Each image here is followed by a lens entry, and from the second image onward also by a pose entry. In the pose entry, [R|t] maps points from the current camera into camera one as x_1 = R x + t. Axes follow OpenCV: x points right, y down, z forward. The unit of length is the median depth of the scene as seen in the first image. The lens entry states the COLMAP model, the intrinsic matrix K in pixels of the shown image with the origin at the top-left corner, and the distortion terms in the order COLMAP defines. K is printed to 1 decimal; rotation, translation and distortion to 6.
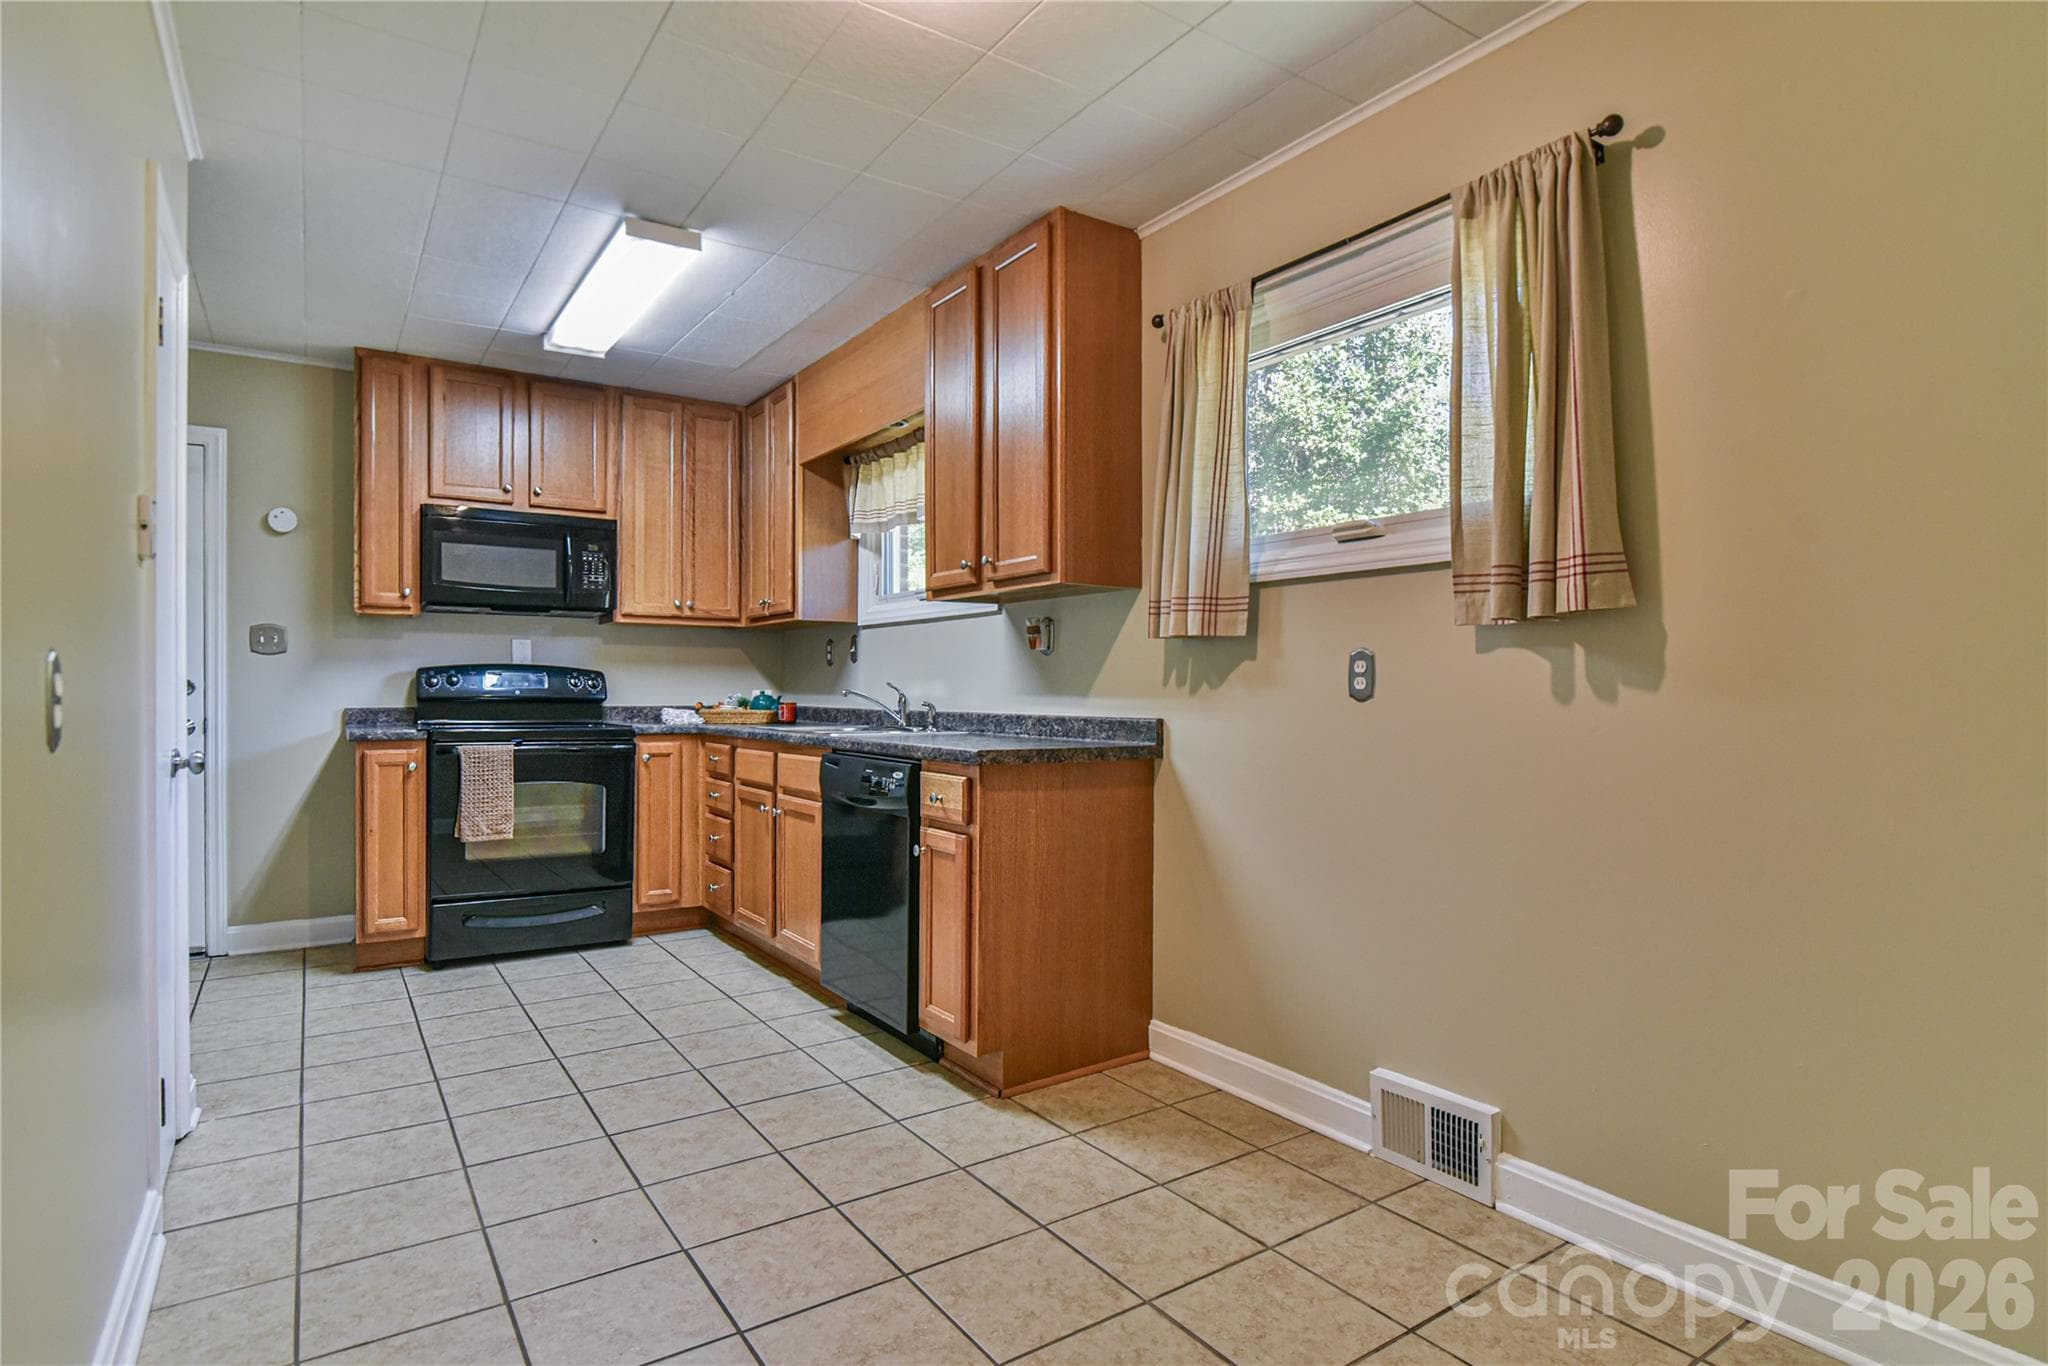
lens RADIAL K [[987.0, 0, 962.4], [0, 987.0, 693.1], [0, 0, 1]] dist [-0.019223, -0.000215]
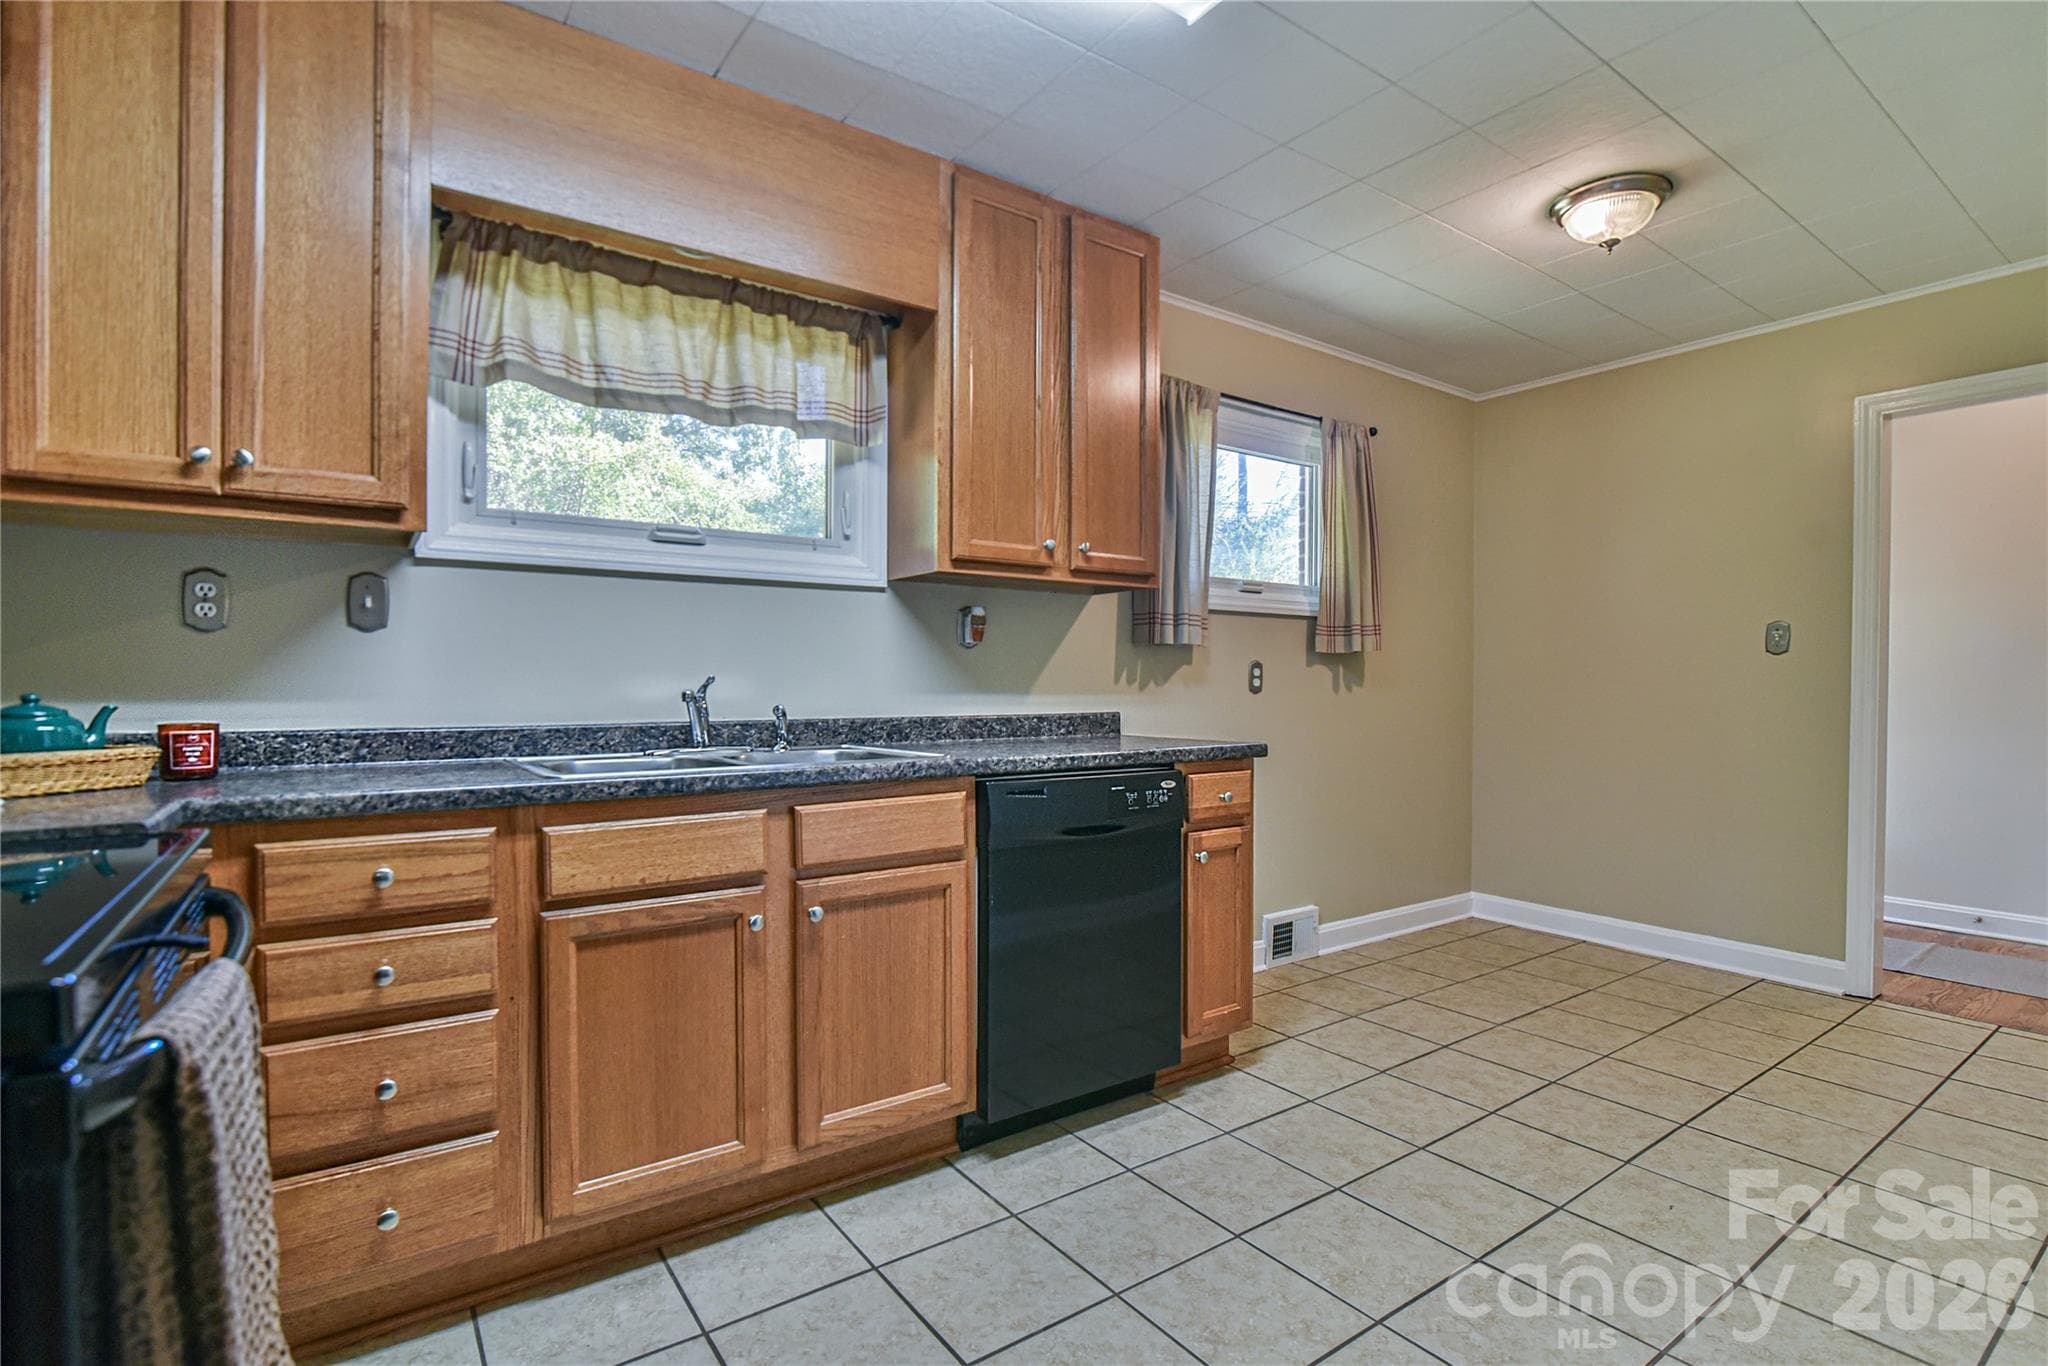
lens RADIAL K [[968.8, 0, 976.9], [0, 968.8, 693.2], [0, 0, 1]] dist [-0.020951, 0.001746]
pose [[-0.009411, -0.014325, 0.999853, -1.152078], [0.001496, 0.999896, 0.014340, -0.015403], [-0.999955, 0.001631, -0.009388, 1.451194]]
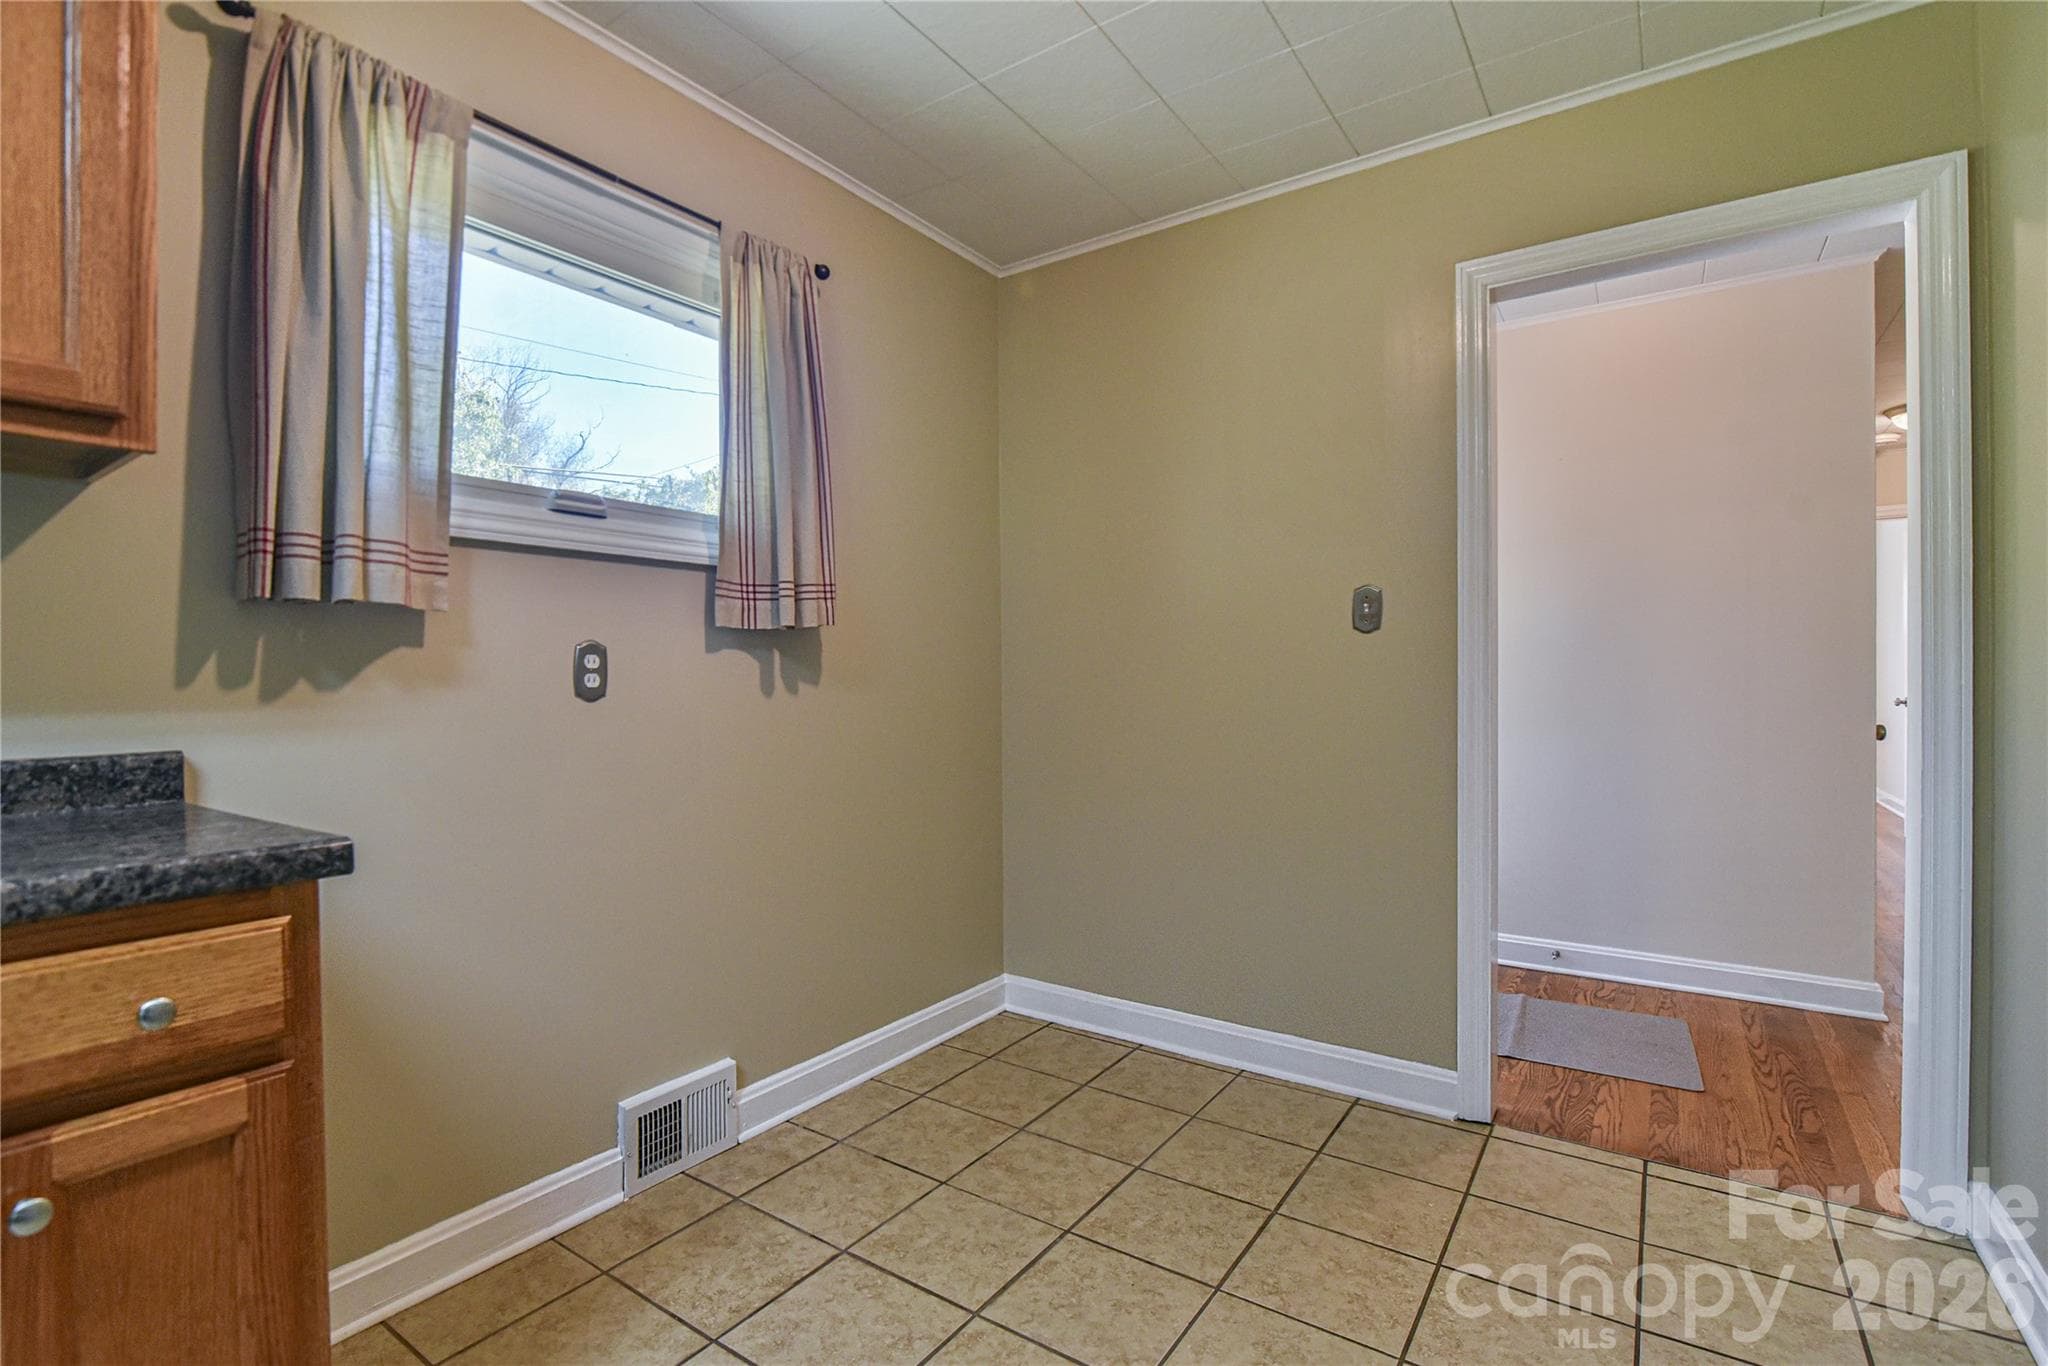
lens RADIAL K [[968.8, 0, 1005.1], [0, 968.8, 673.7], [0, 0, 1]] dist [-0.020951, 0.001746]
pose [[-0.381958, 0.002670, 0.924176, -0.521177], [0.008990, 0.999959, 0.000827, -0.013481], [-0.924136, 0.008625, -0.381966, 0.975217]]
